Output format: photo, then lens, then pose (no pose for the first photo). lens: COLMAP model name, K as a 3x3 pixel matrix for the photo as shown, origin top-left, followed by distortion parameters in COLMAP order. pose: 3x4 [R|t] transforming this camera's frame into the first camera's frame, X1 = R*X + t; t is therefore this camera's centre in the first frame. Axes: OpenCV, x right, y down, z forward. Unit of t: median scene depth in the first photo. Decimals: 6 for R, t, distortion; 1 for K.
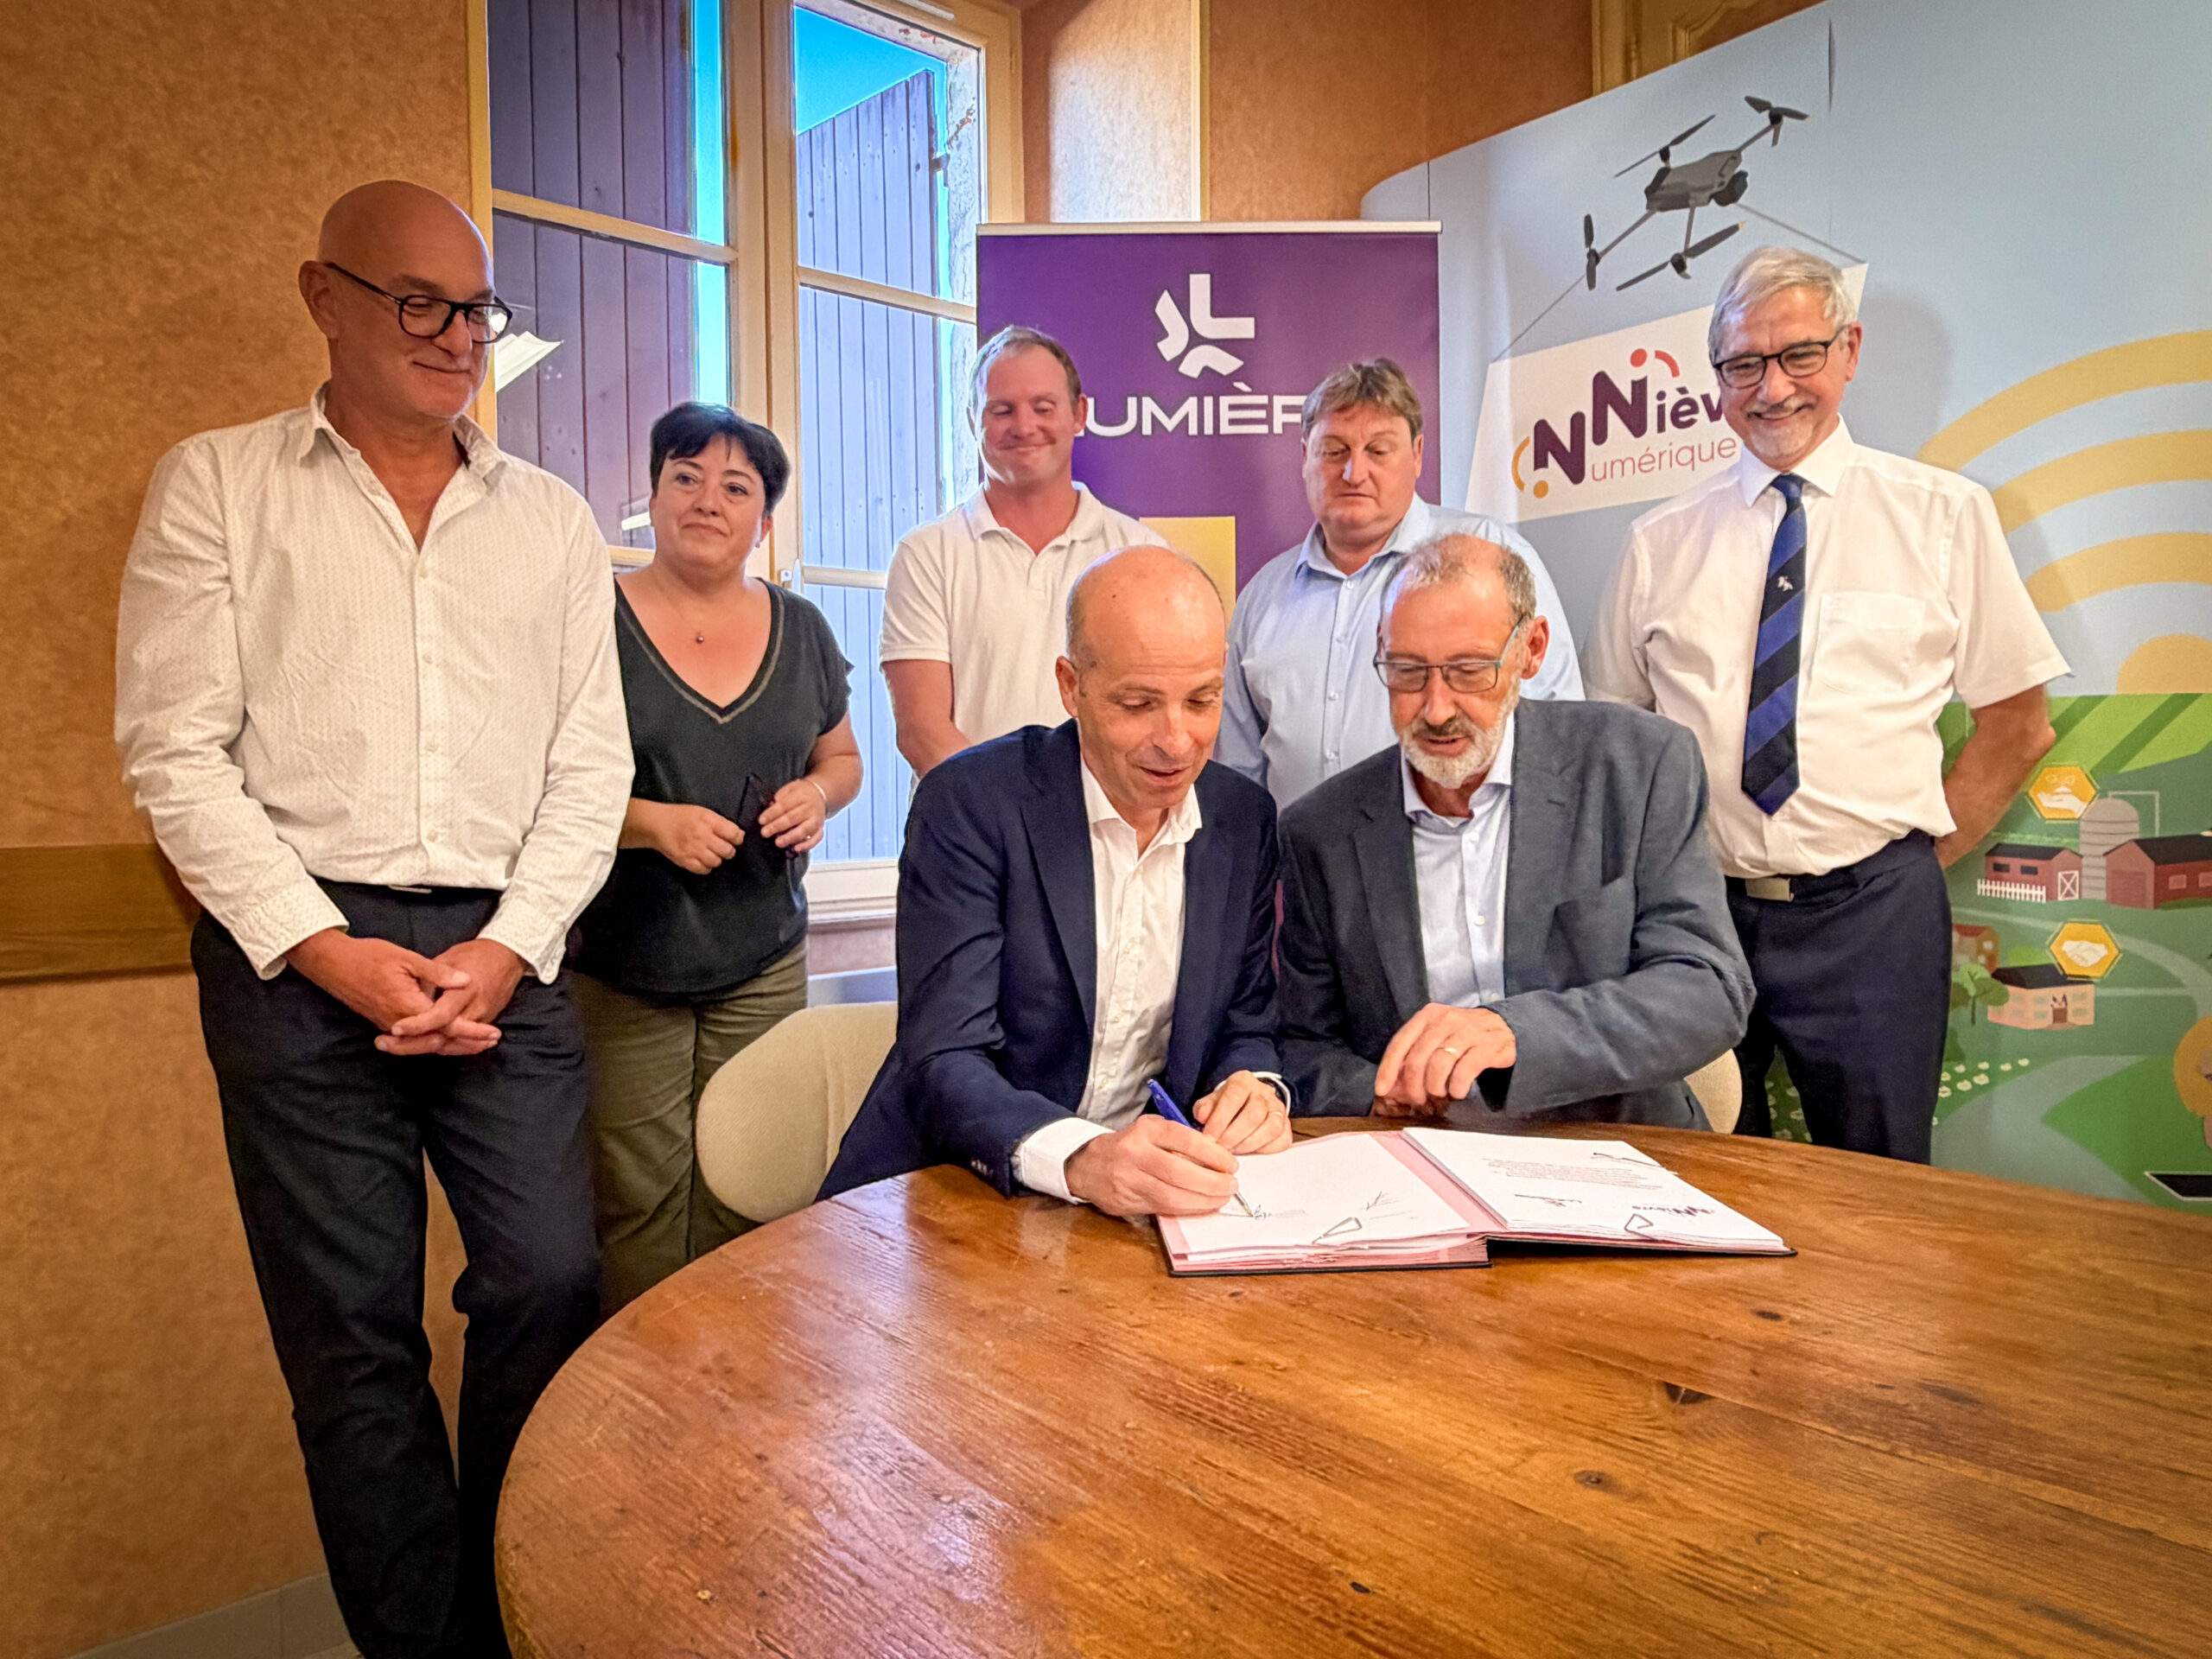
lens RADIAL K [[1423.4, 0, 1106.0], [0, 1423.4, 829.5], [0, 0, 1]] dist [0.001307, 0.001296]
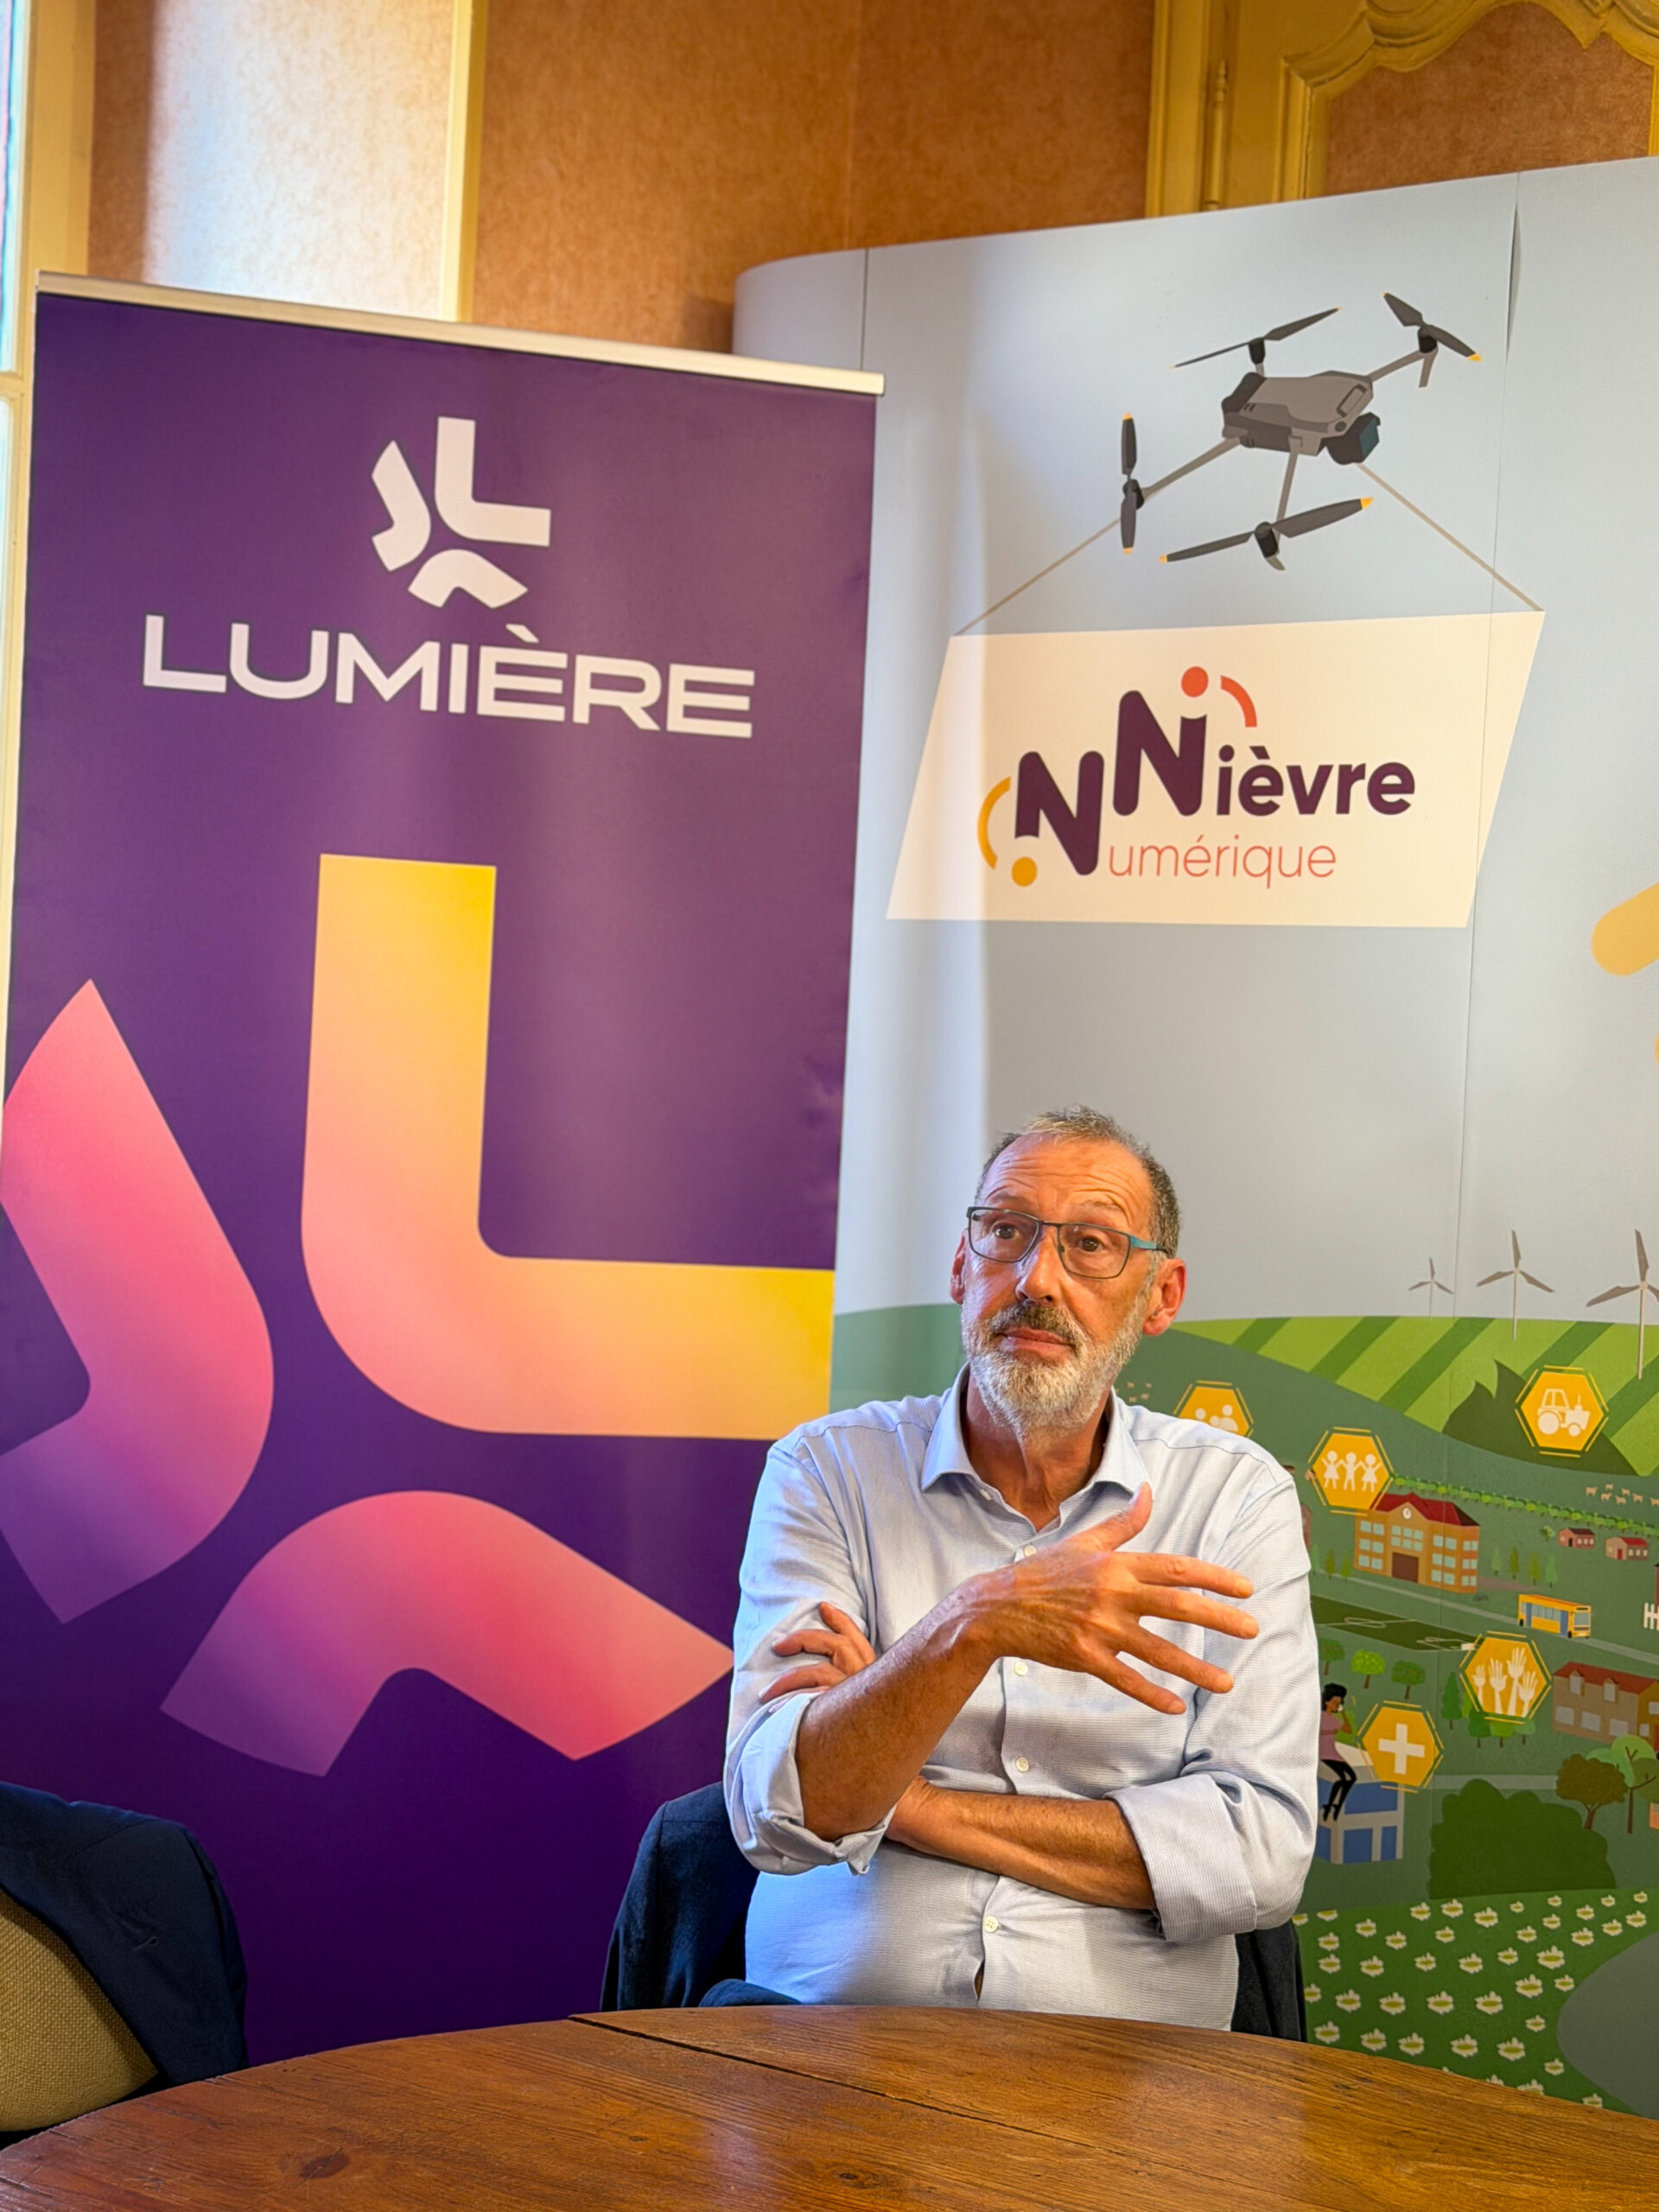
lens RADIAL K [[3521.1, 0, 829.5], [0, 3521.1, 1106.0], [0, 0, 1]] dist [0.145324, -0.068974]
pose [[0.961505, 0.059323, 0.268306, -0.151106], [-0.057989, 0.998234, -0.012903, -0.120593], [-0.268598, -0.003153, 0.963247, -0.363794]]
